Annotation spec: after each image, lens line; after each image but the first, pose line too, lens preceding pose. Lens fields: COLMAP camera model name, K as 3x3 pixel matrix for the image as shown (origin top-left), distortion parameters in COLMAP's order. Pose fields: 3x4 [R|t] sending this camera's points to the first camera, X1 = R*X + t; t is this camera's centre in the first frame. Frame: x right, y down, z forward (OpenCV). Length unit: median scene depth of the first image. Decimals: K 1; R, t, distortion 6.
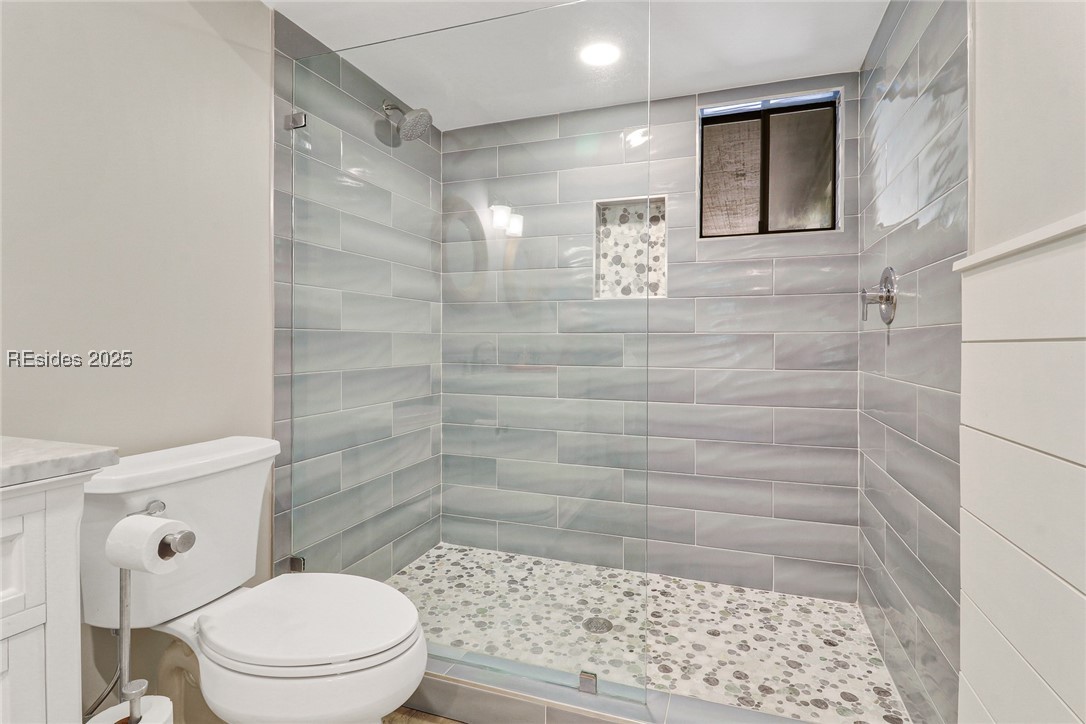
lens RADIAL K [[545.6, 0, 547.0], [0, 545.6, 357.3], [0, 0, 1]] dist [-0.005823, -0.003822]
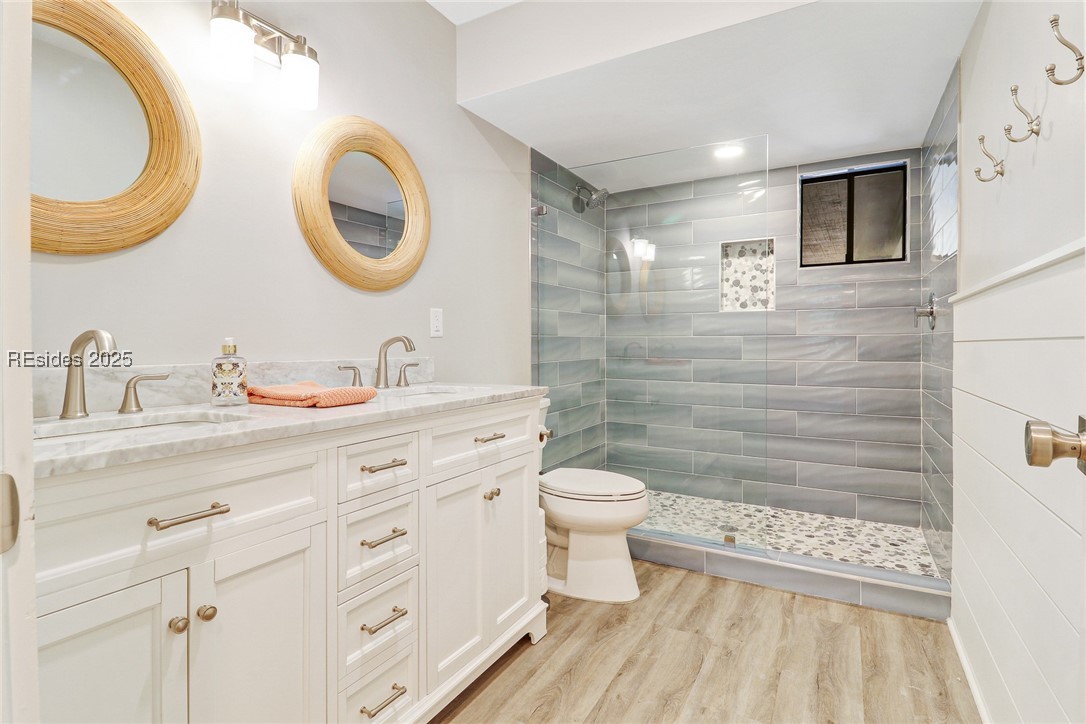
lens RADIAL K [[545.6, 0, 534.0], [0, 545.6, 356.1], [0, 0, 1]] dist [-0.005823, -0.003822]
pose [[0.982726, -0.001220, -0.185062, -0.139555], [0.000979, 0.999999, -0.001393, 0.010485], [0.185063, 0.001187, 0.982726, -0.526303]]
